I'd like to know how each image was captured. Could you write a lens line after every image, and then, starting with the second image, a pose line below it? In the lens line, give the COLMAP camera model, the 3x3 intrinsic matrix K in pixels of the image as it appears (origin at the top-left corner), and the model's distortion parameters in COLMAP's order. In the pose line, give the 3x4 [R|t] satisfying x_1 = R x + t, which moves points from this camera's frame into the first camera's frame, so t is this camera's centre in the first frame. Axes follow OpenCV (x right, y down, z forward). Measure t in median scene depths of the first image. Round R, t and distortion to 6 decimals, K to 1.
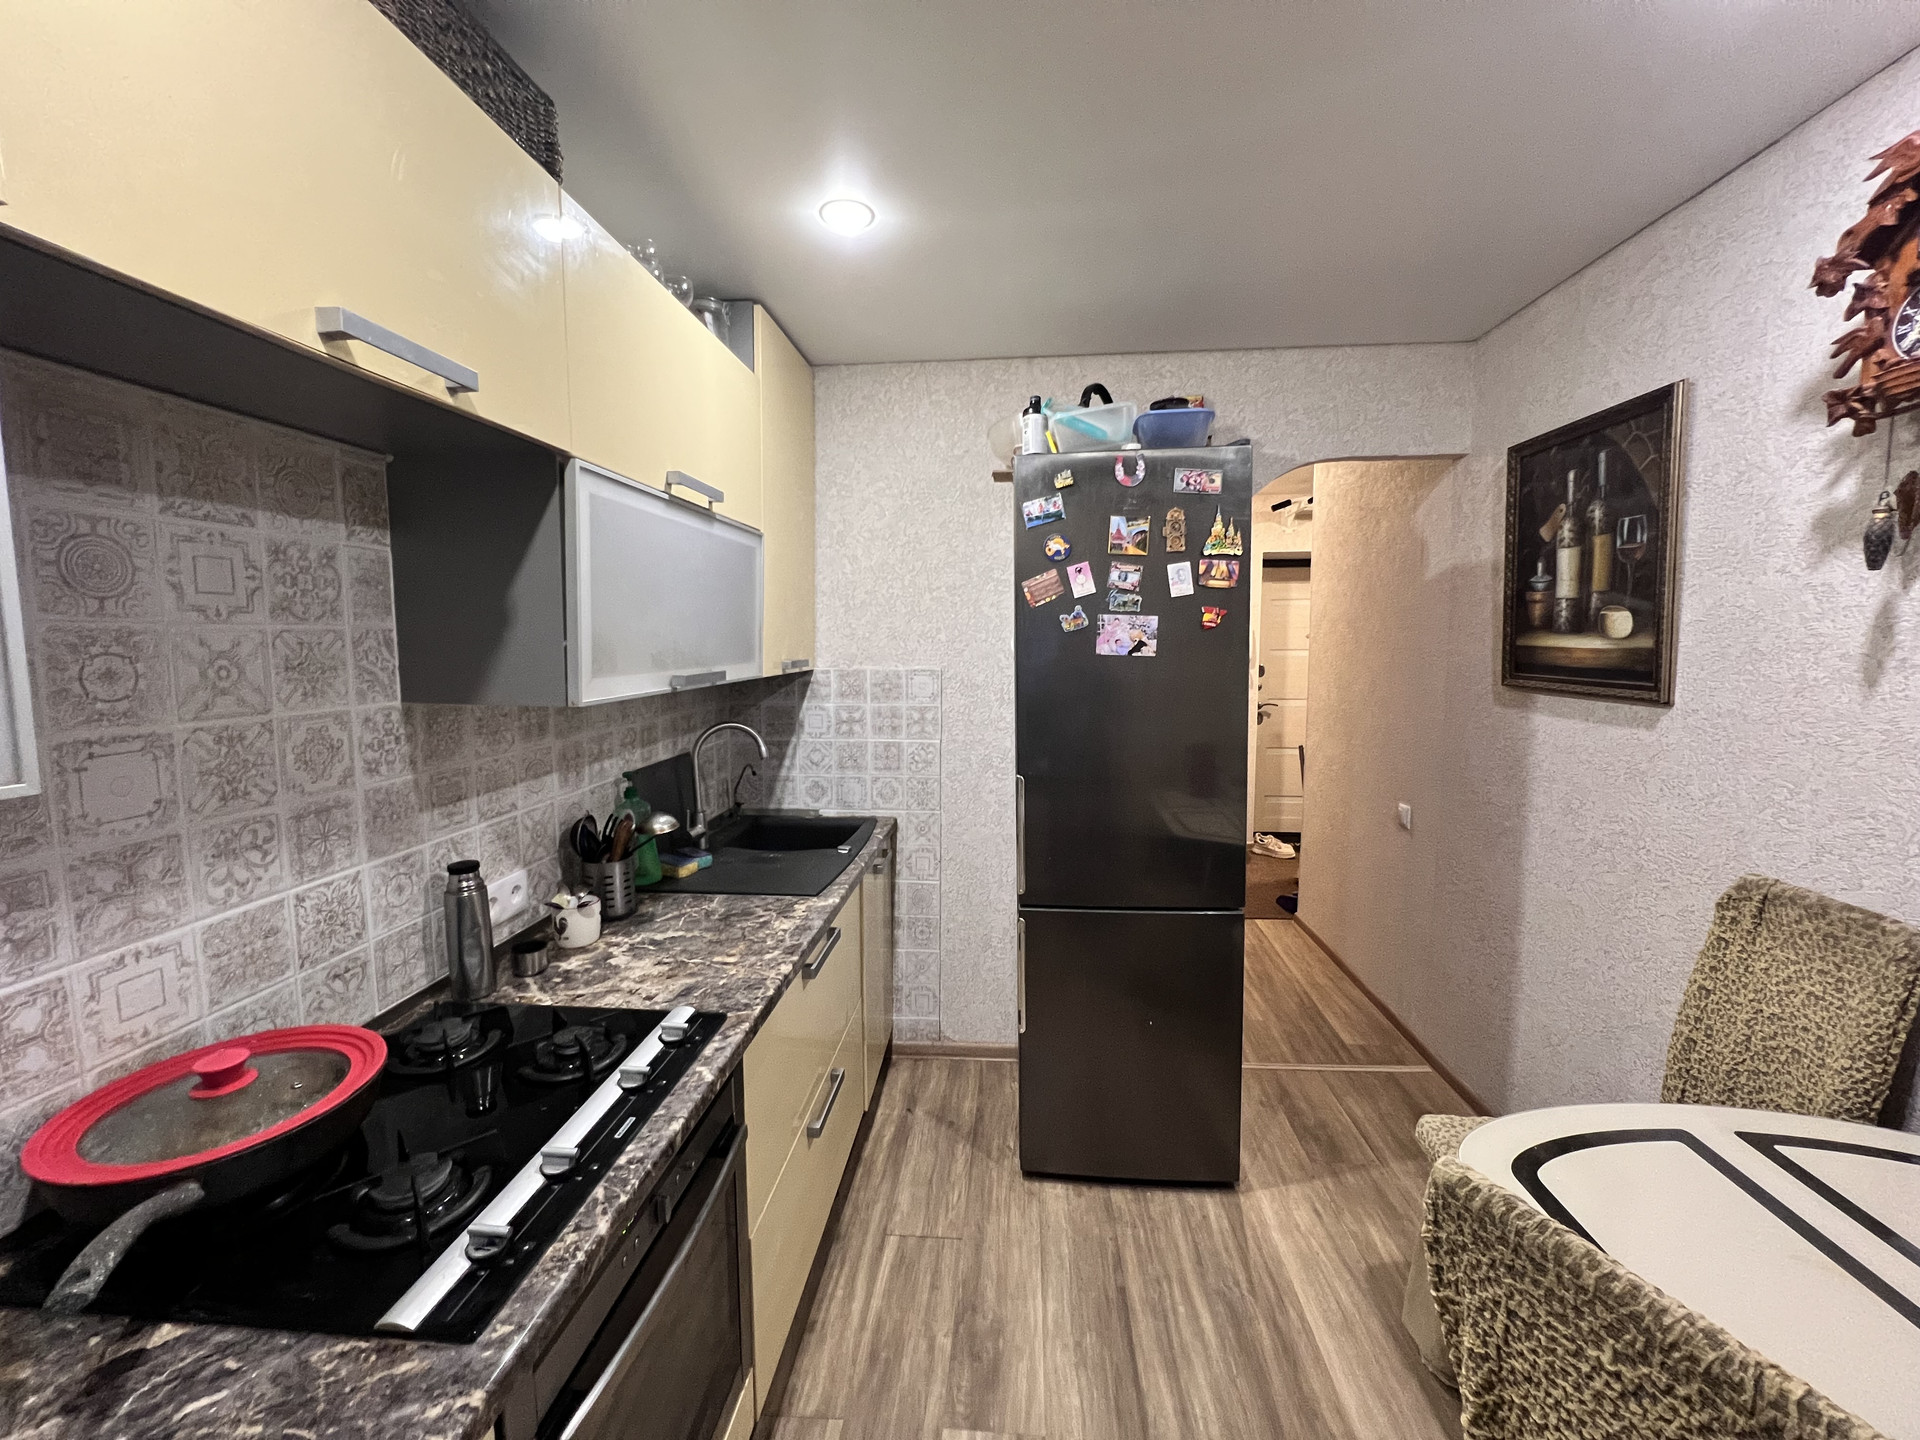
lens RADIAL K [[754.5, 0, 958.1], [0, 754.5, 715.6], [0, 0, 1]] dist [-0.000281, 0.000298]
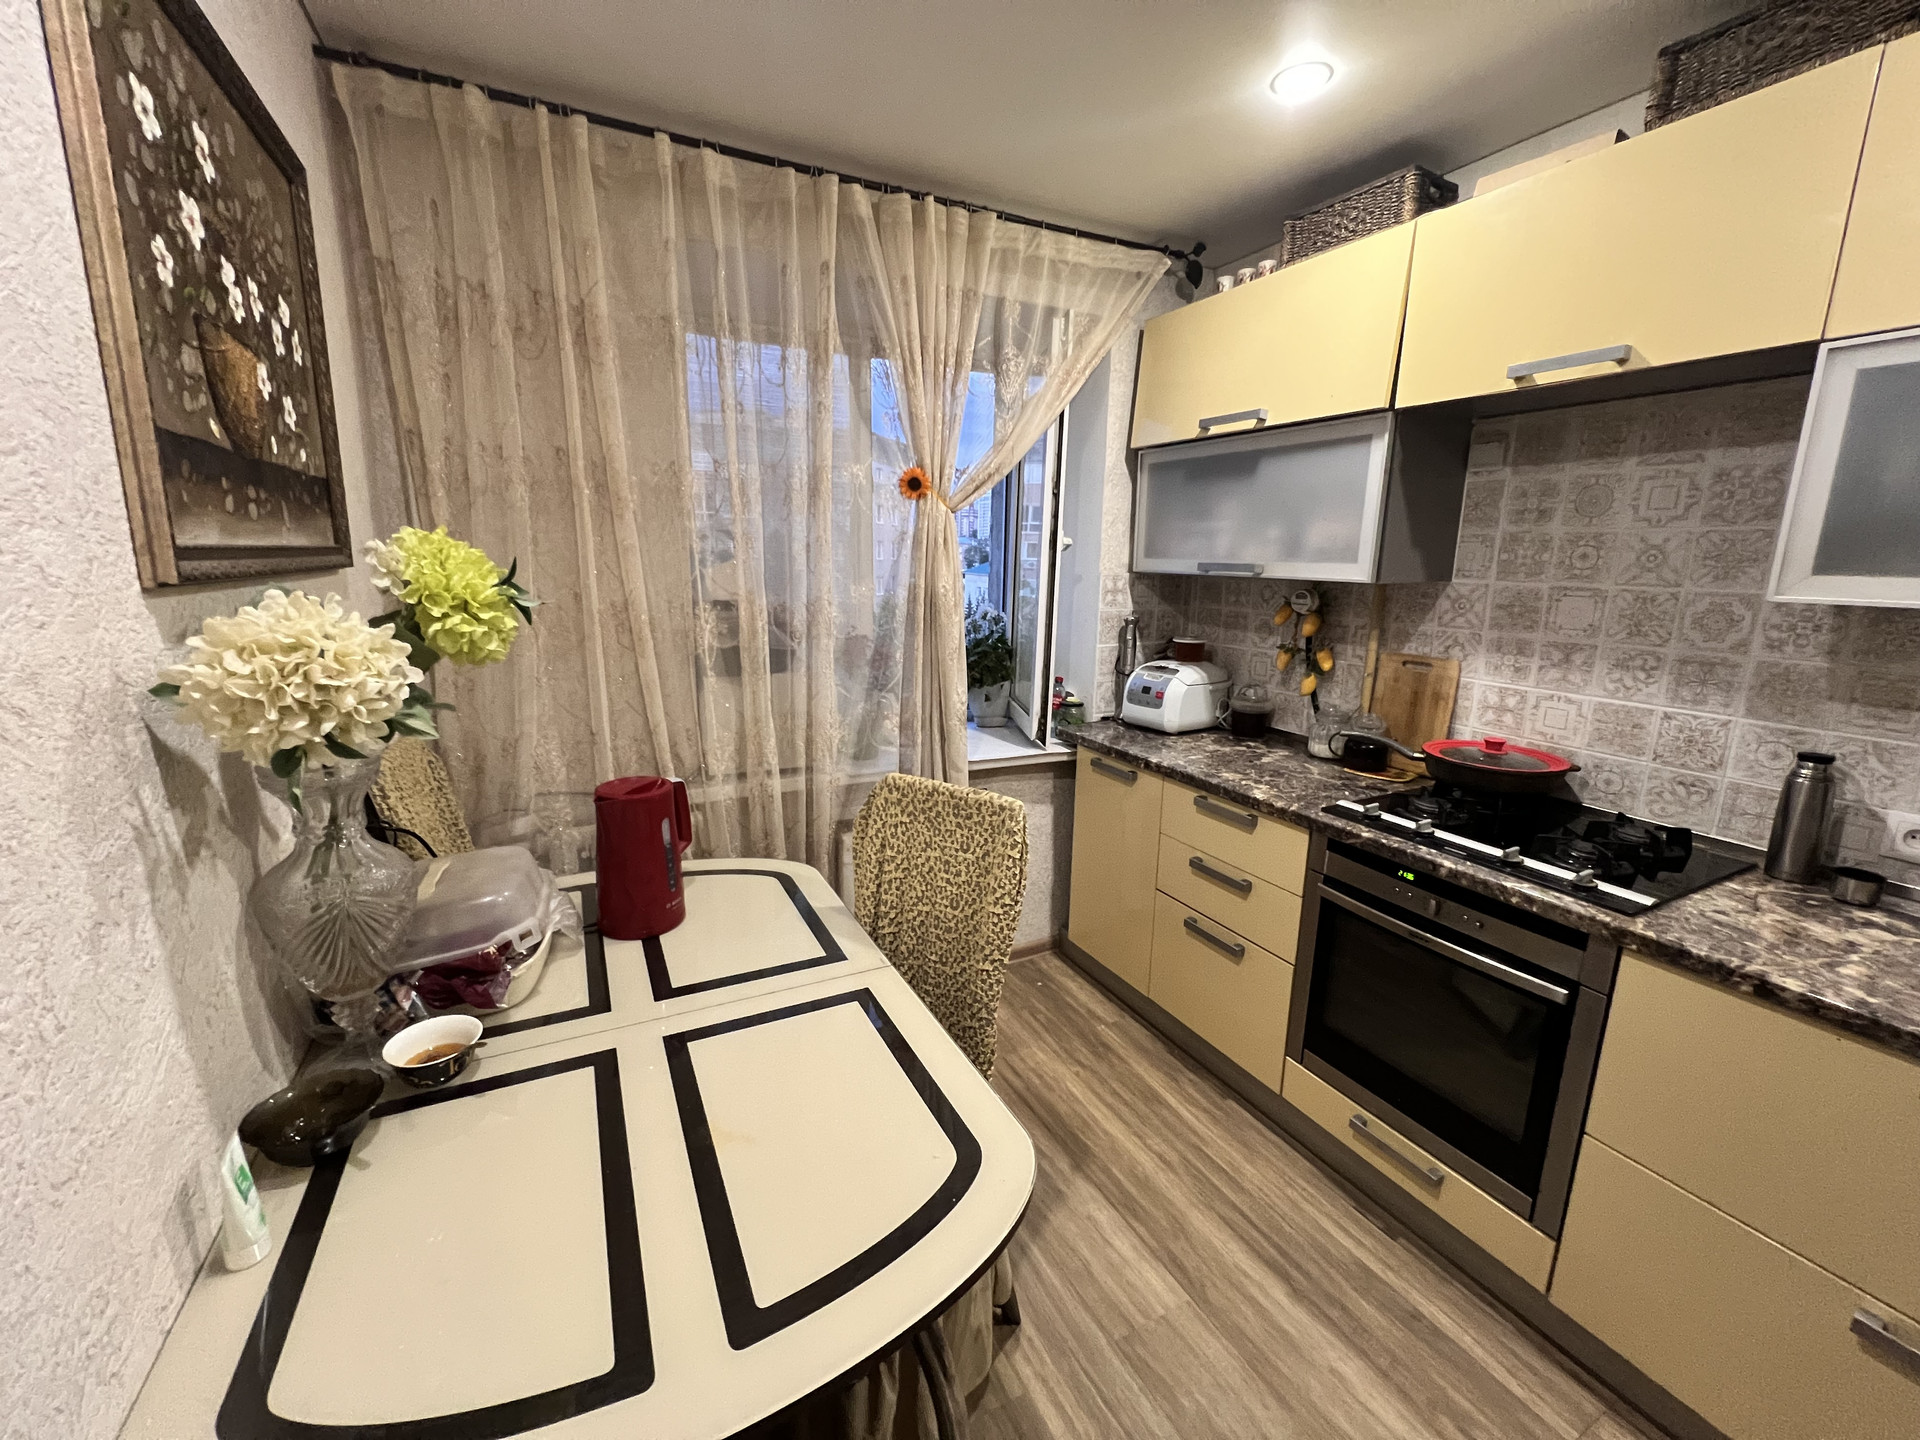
lens RADIAL K [[754.5, 0, 958.1], [0, 754.5, 715.6], [0, 0, 1]] dist [-0.000281, 0.000298]
pose [[-0.837112, 0.111043, -0.535642, 1.165350], [-0.065130, 0.951983, 0.299142, -0.118456], [0.543140, 0.285302, -0.789685, 1.508246]]
